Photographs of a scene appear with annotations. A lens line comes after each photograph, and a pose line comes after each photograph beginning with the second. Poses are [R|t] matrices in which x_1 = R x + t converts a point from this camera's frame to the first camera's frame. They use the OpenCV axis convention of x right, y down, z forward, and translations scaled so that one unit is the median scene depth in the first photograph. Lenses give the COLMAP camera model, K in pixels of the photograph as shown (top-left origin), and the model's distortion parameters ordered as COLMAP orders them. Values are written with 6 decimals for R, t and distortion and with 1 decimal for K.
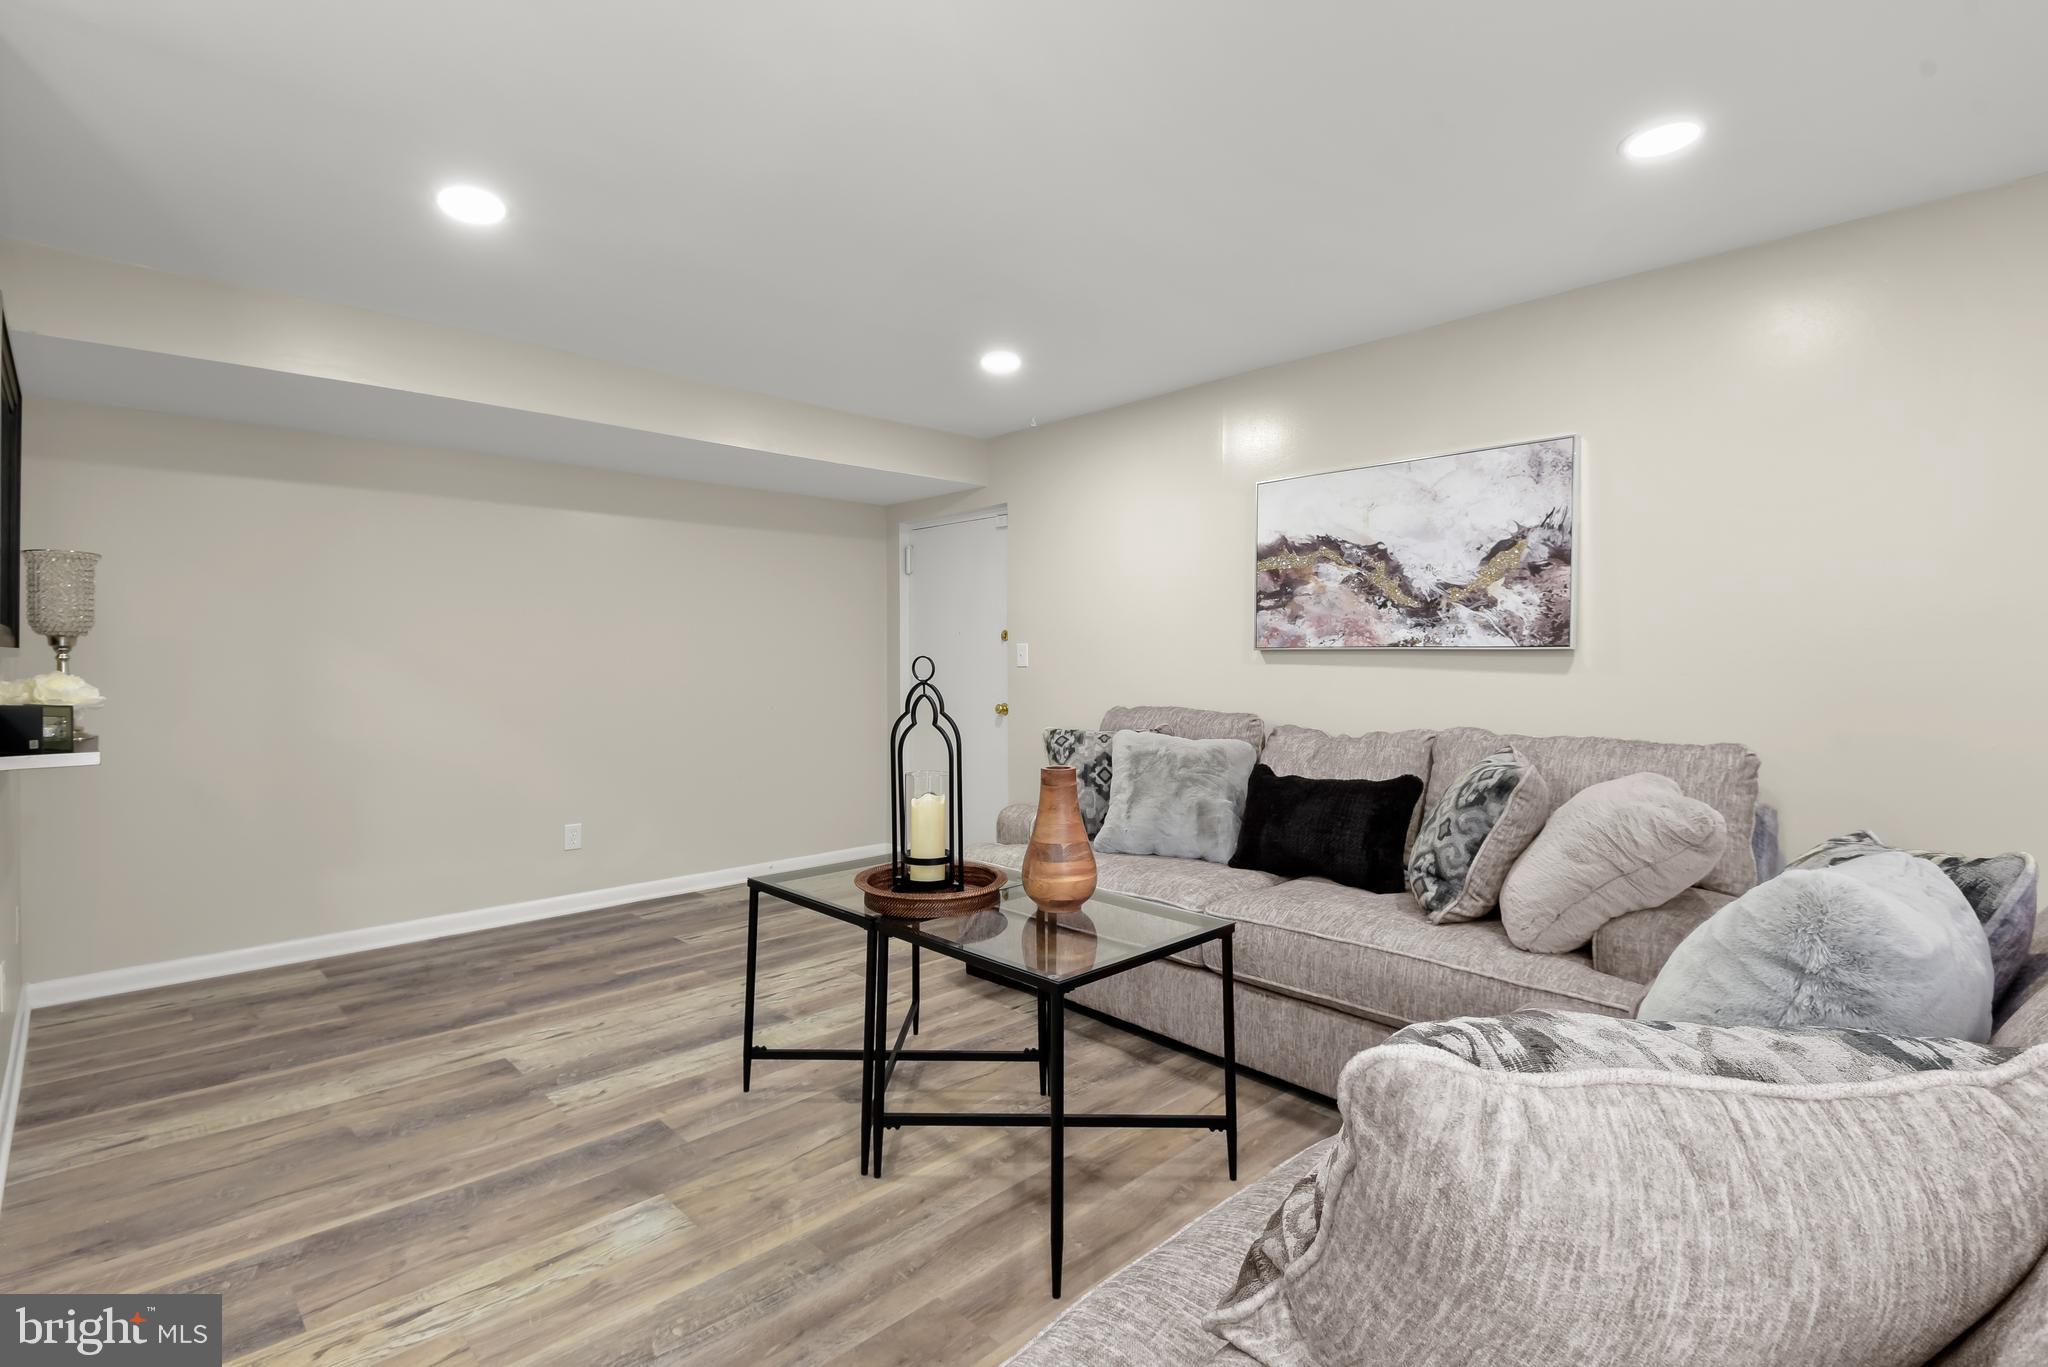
lens RADIAL K [[965.8, 0, 1022.9], [0, 965.8, 675.3], [0, 0, 1]] dist [0.013289, -0.004807]
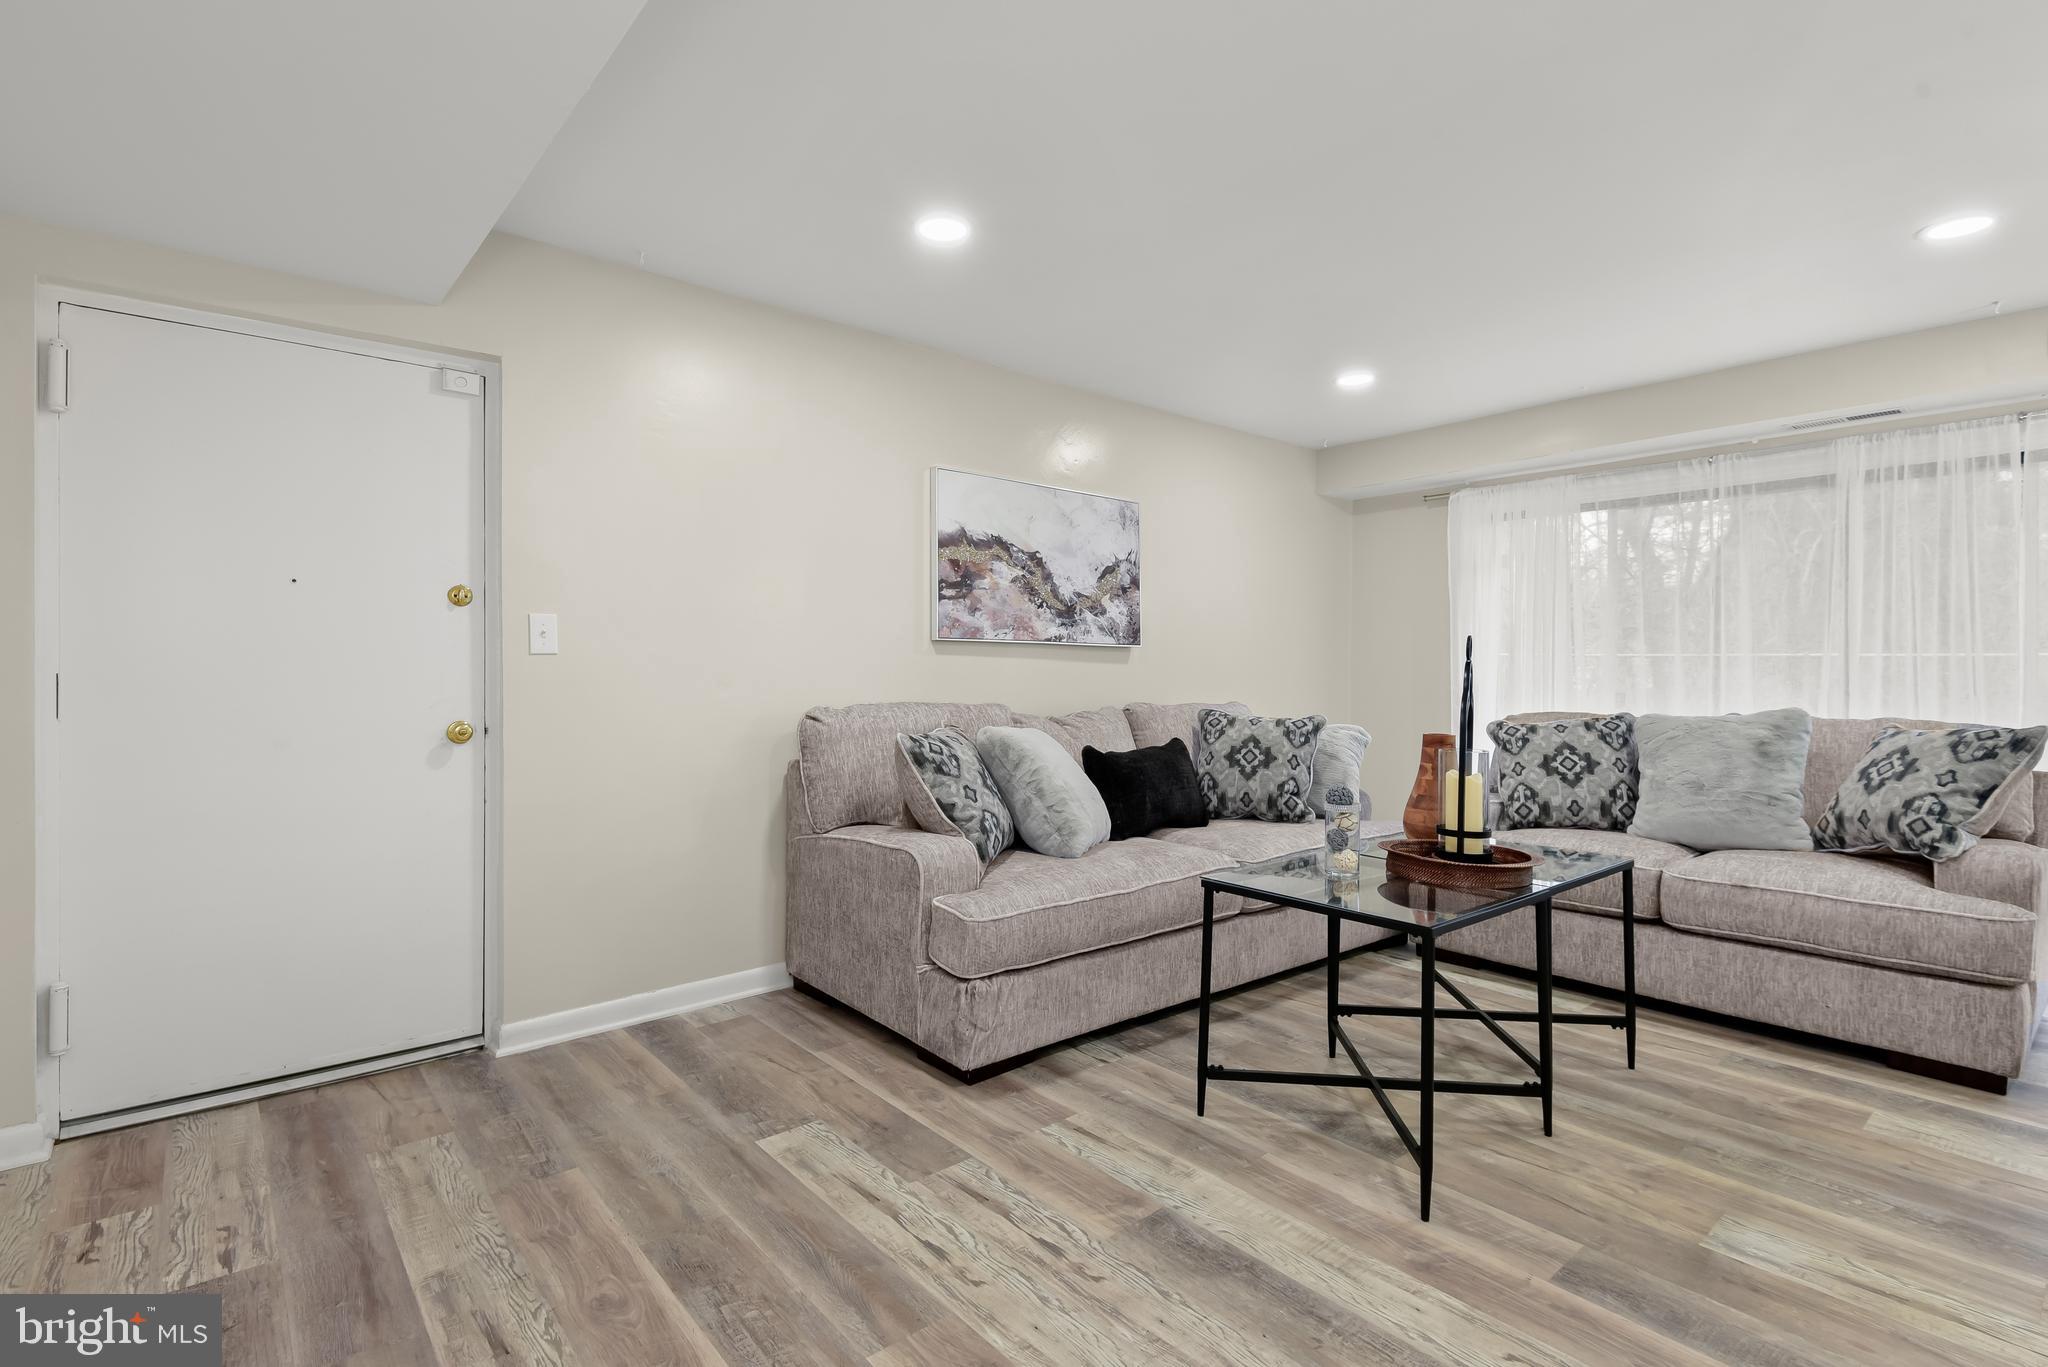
lens RADIAL K [[965.8, 0, 1011.8], [0, 965.8, 671.6], [0, 0, 1]] dist [0.013289, -0.004807]
pose [[0.057625, 0.002661, 0.998335, -0.850605], [0.014289, 0.999892, -0.003490, 0.011639], [-0.998236, 0.014467, 0.057581, 1.036235]]
